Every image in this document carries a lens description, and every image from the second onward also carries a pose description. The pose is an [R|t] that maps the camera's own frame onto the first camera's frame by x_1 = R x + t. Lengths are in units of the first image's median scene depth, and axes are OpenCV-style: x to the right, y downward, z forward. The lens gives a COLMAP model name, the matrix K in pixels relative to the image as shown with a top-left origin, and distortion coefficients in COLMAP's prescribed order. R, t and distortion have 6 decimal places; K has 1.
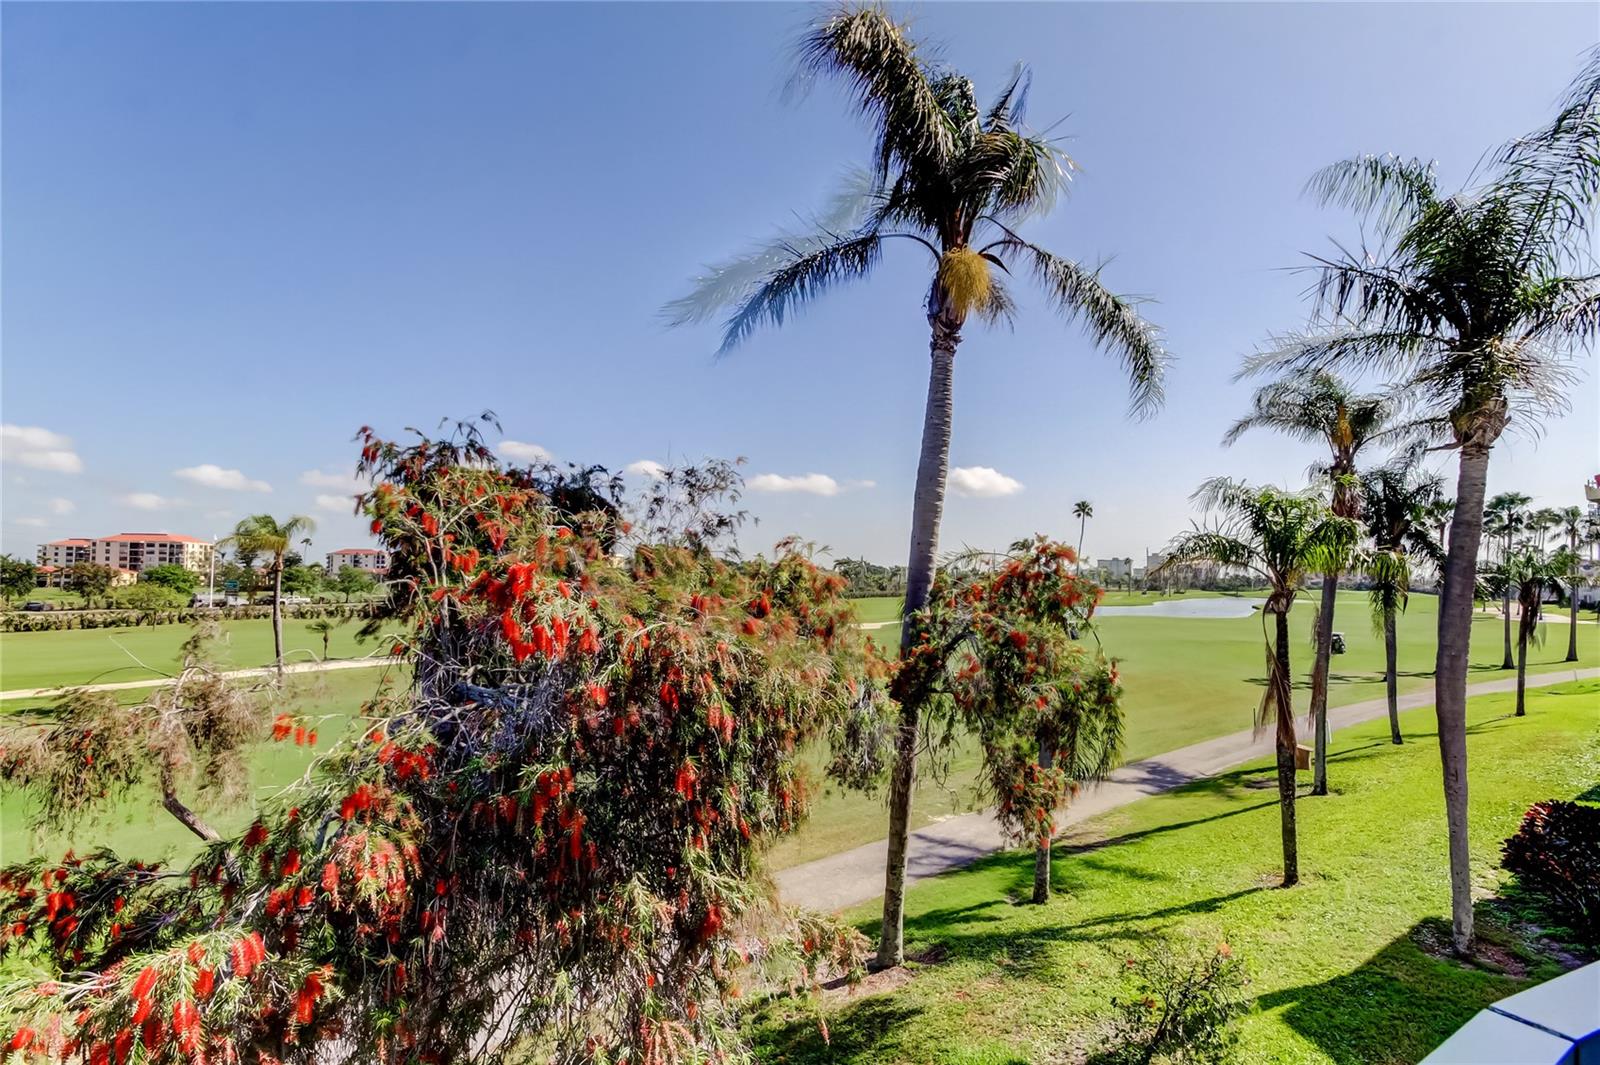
lens RADIAL K [[742.3, 0, 762.4], [0, 742.3, 542.0], [0, 0, 1]] dist [0.021488, -0.008883]
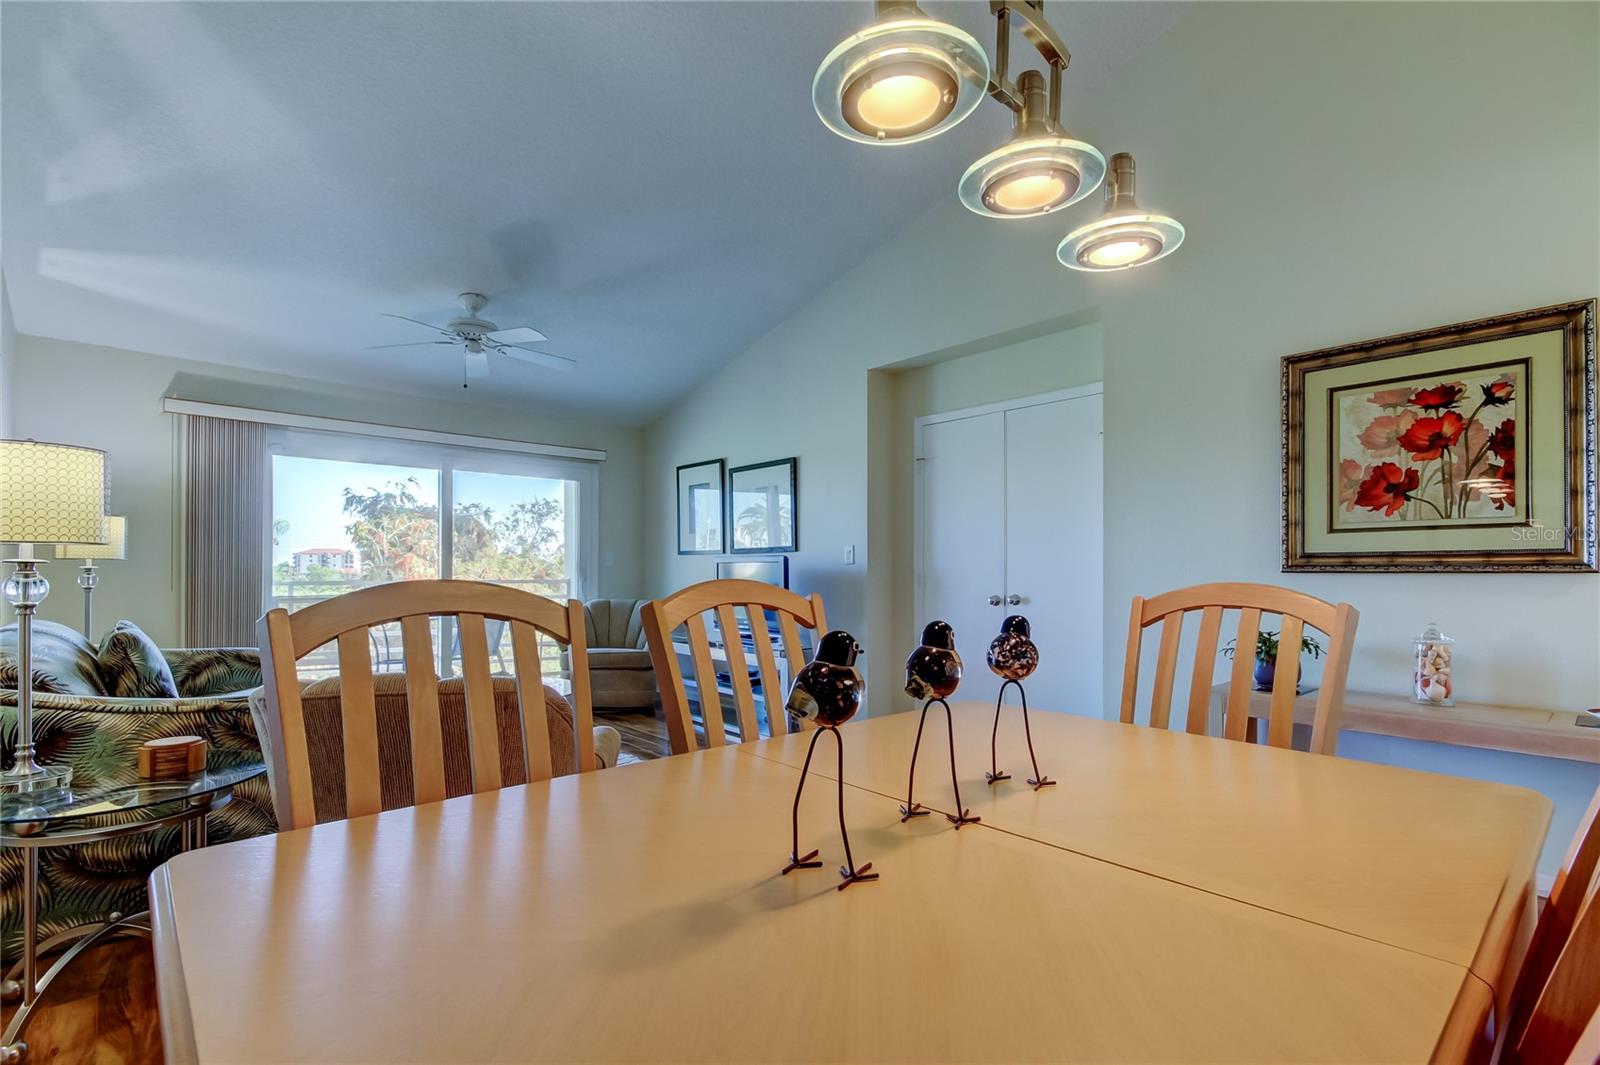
lens RADIAL K [[742.3, 0, 775.2], [0, 742.3, 556.6], [0, 0, 1]] dist [0.021488, -0.008883]
pose [[0.998991, -0.005436, 0.044584, 0.405708], [0.004399, 0.999718, 0.023335, -0.009843], [-0.044699, -0.023116, 0.998733, -0.816341]]
